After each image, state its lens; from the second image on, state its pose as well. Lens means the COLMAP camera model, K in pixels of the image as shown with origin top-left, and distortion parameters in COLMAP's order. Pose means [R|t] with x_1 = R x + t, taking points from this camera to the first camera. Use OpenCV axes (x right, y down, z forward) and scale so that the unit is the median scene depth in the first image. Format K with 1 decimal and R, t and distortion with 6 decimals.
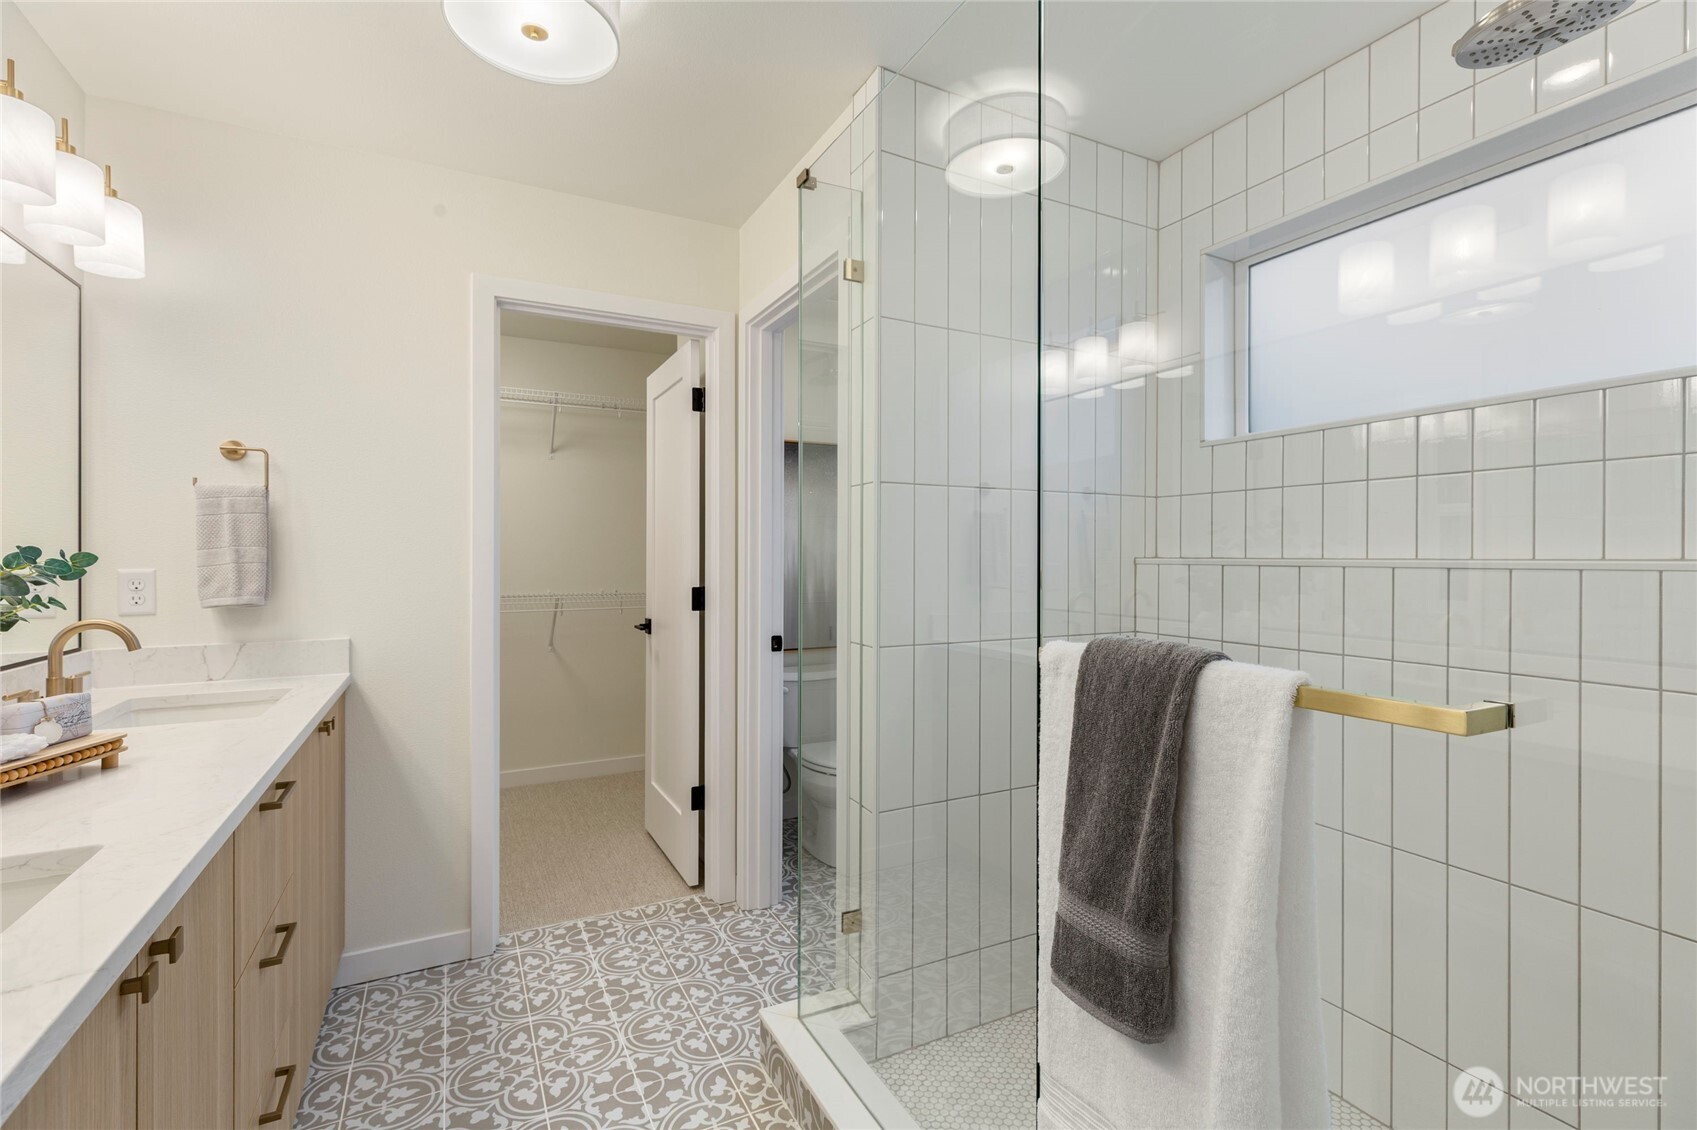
lens RADIAL K [[784.2, 0, 844.5], [0, 784.2, 559.7], [0, 0, 1]] dist [0.014026, 0.000152]
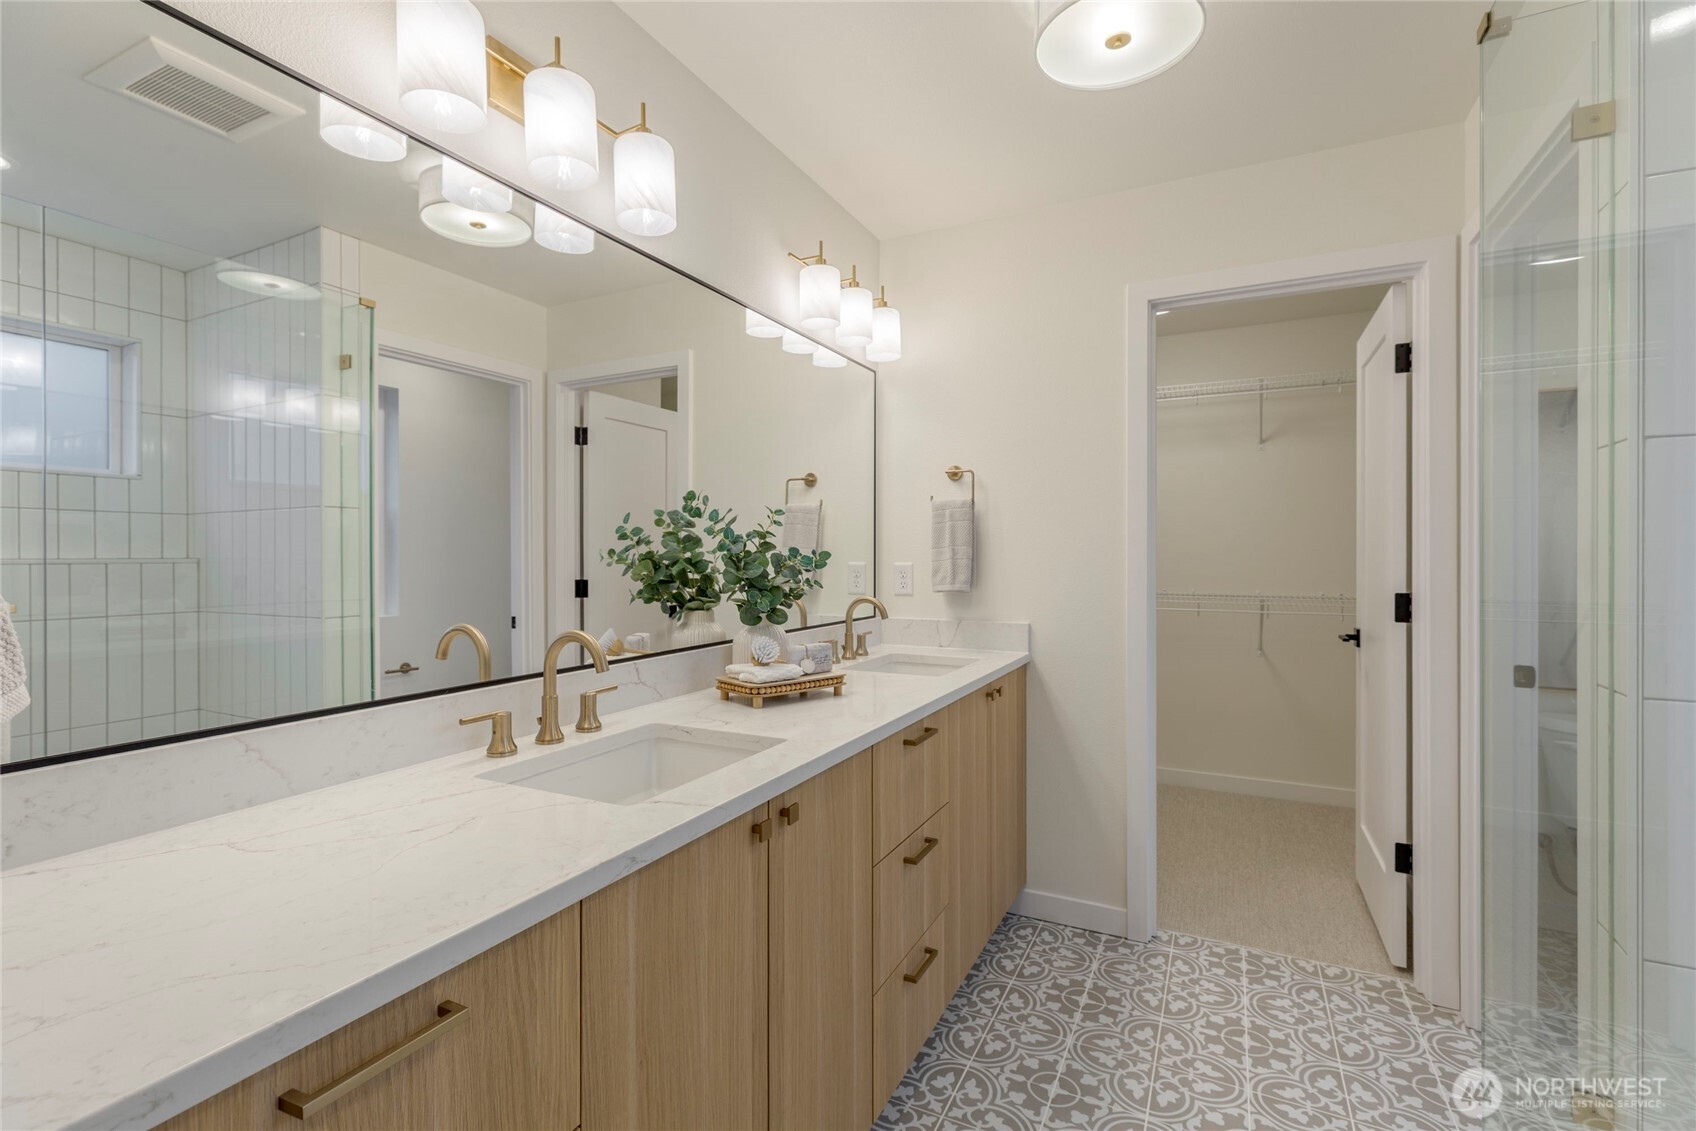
lens RADIAL K [[783.7, 0, 844.1], [0, 783.7, 554.1], [0, 0, 1]] dist [0.014026, 0.000152]
pose [[0.583729, 0.001057, -0.811948, 0.170677], [-0.005214, 0.999983, -0.002446, 0.000184], [0.811932, 0.005661, 0.583725, 0.090067]]
